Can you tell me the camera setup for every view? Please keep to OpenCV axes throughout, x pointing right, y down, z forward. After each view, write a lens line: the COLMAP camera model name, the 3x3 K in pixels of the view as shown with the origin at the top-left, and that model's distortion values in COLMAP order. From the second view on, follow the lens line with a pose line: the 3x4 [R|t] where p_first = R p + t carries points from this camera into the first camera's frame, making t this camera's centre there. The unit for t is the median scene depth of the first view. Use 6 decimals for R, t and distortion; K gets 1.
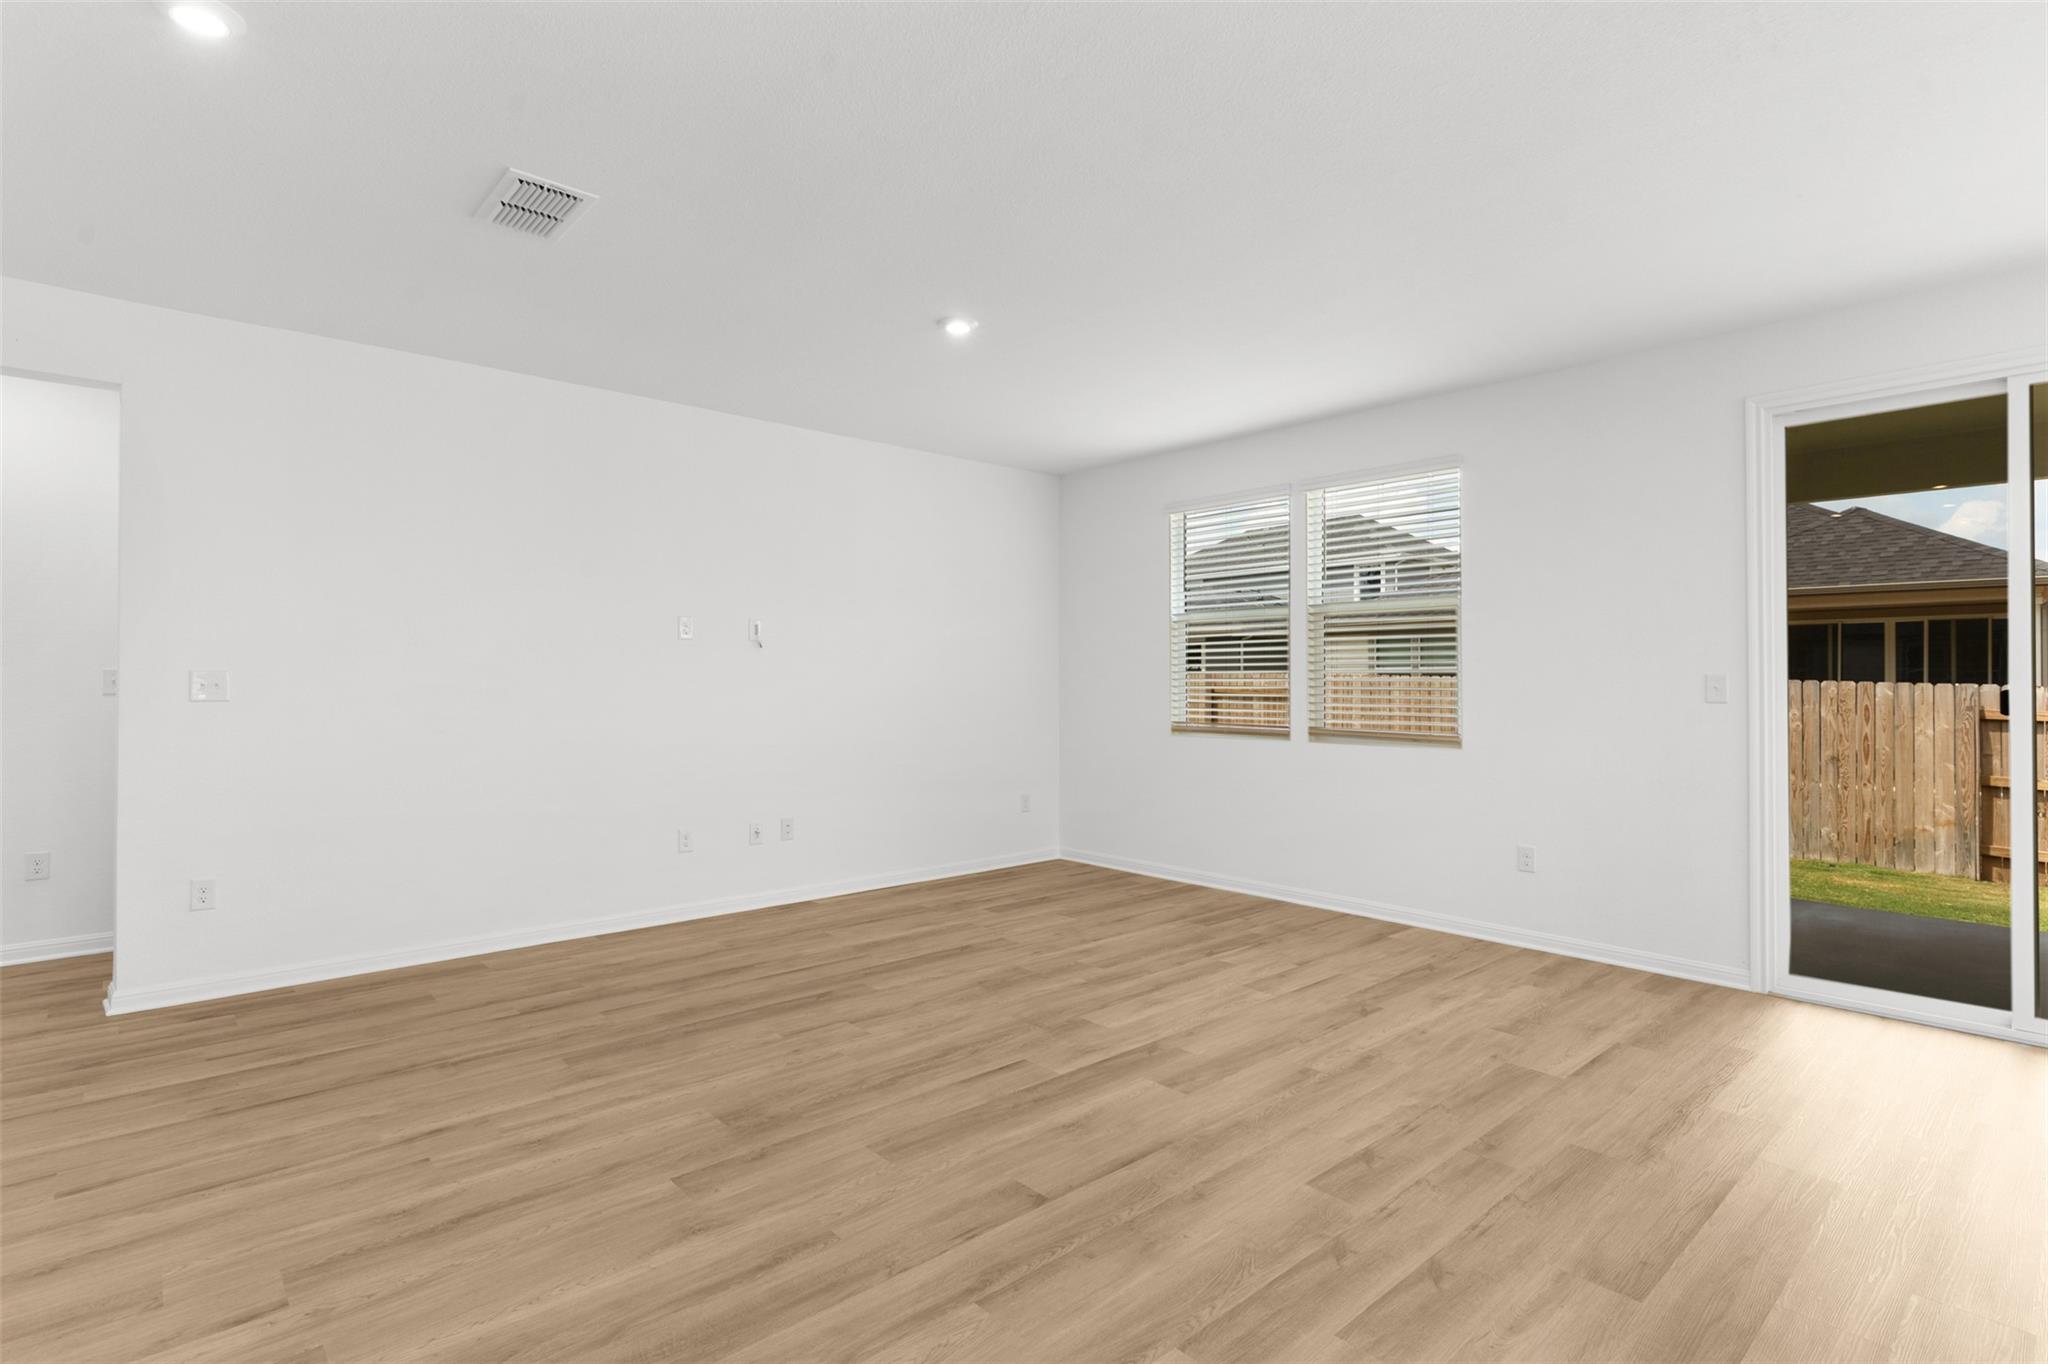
lens RADIAL K [[987.6, 0, 1010.8], [0, 987.6, 682.9], [0, 0, 1]] dist [0.004402, -0.001820]
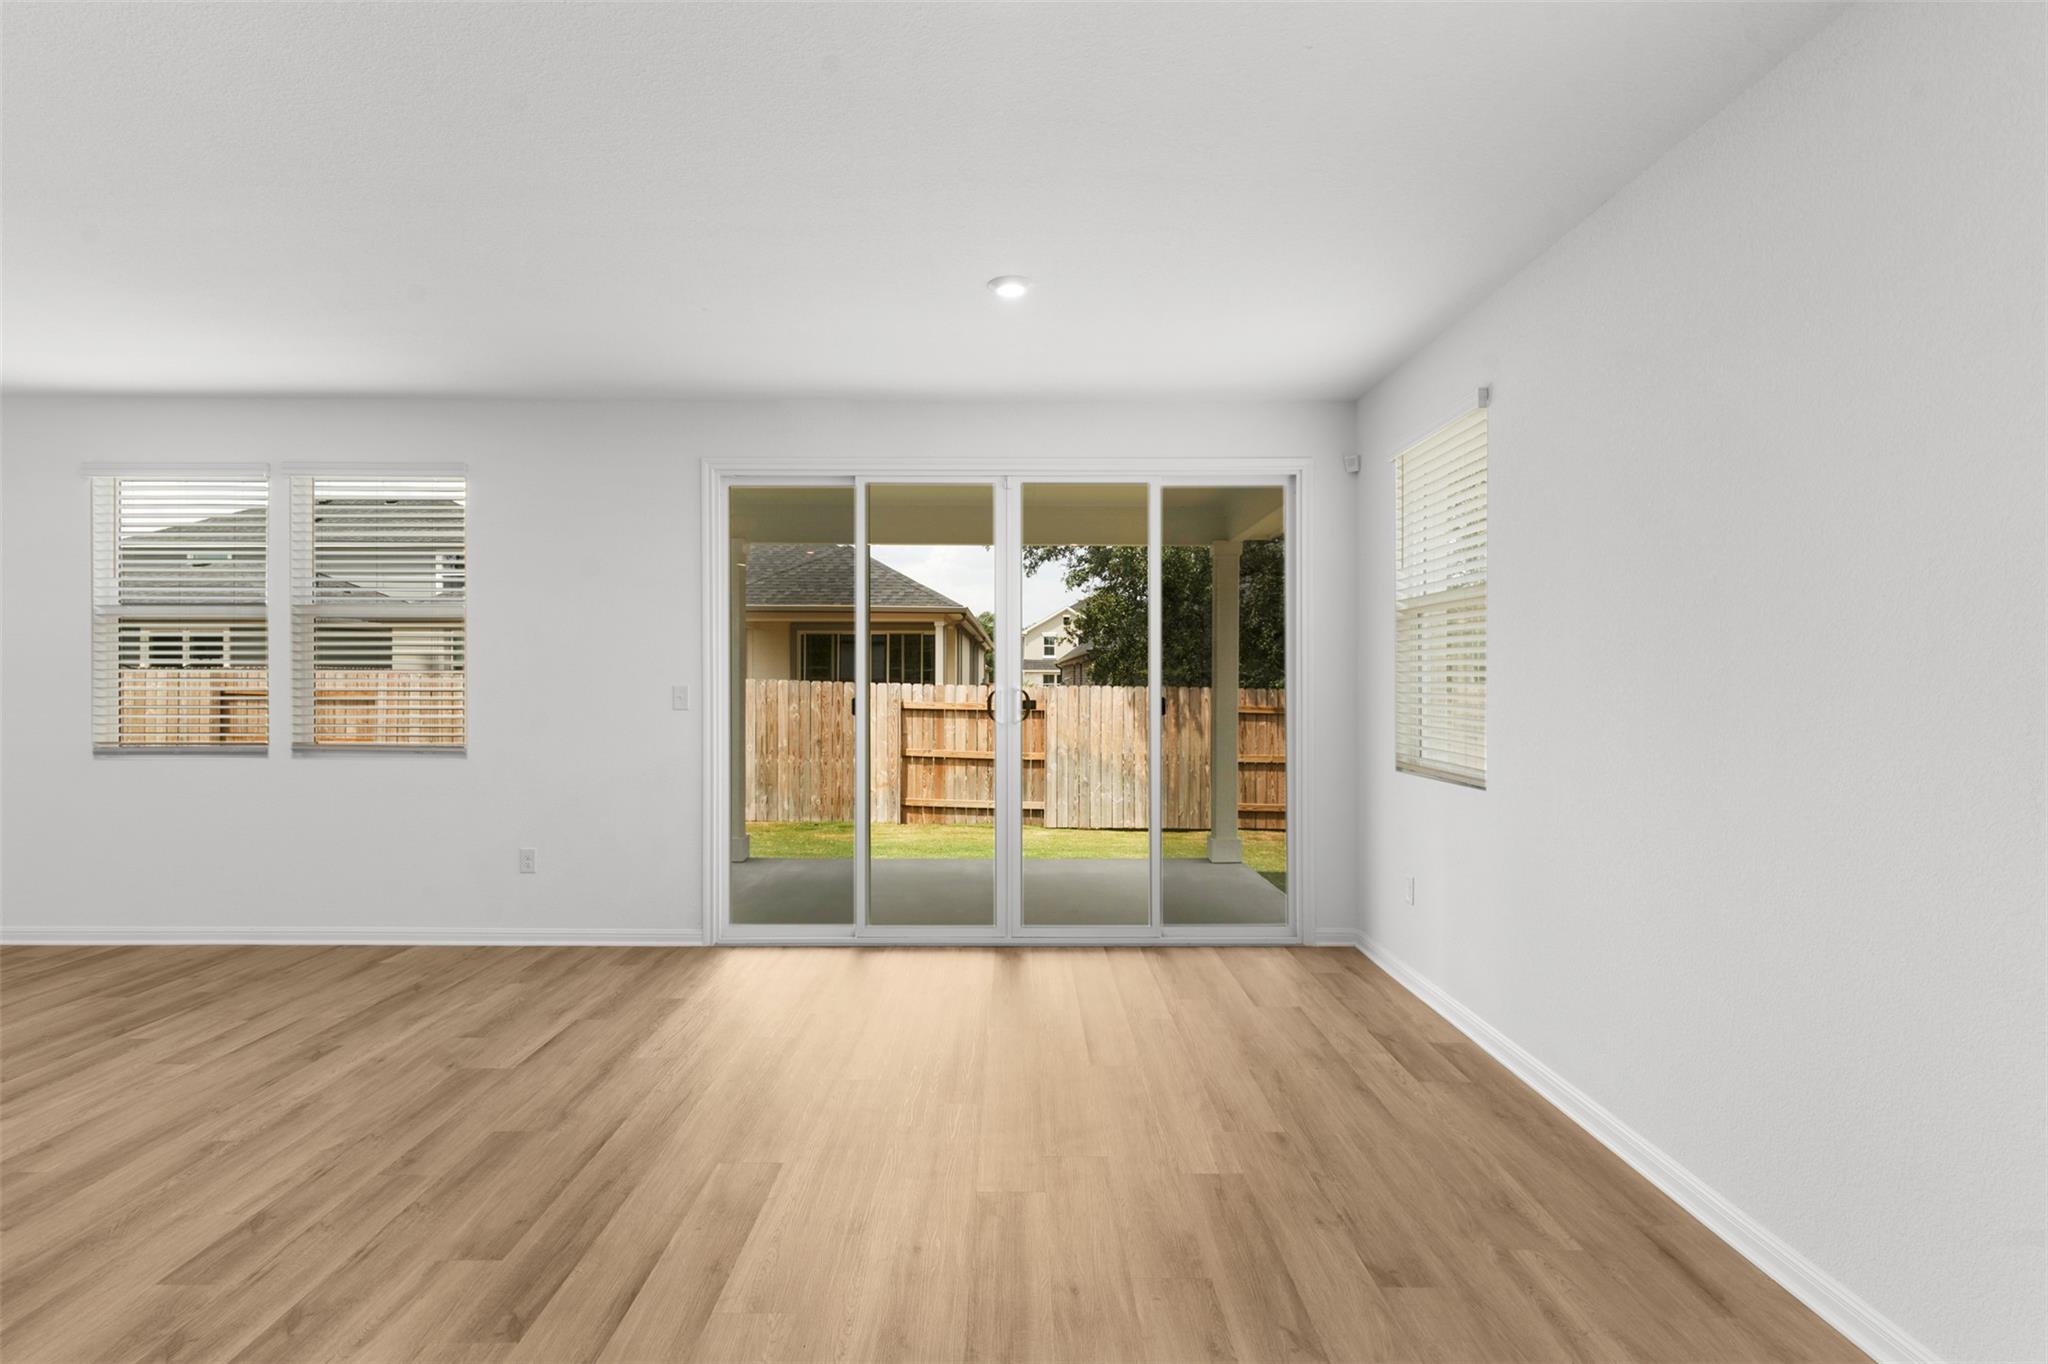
lens RADIAL K [[987.6, 0, 1021.0], [0, 987.6, 680.1], [0, 0, 1]] dist [0.004402, -0.001820]
pose [[0.667140, -0.004539, 0.744918, 0.101533], [-0.000751, 0.999977, 0.006766, -0.023951], [-0.744932, -0.005074, 0.667122, -0.101550]]
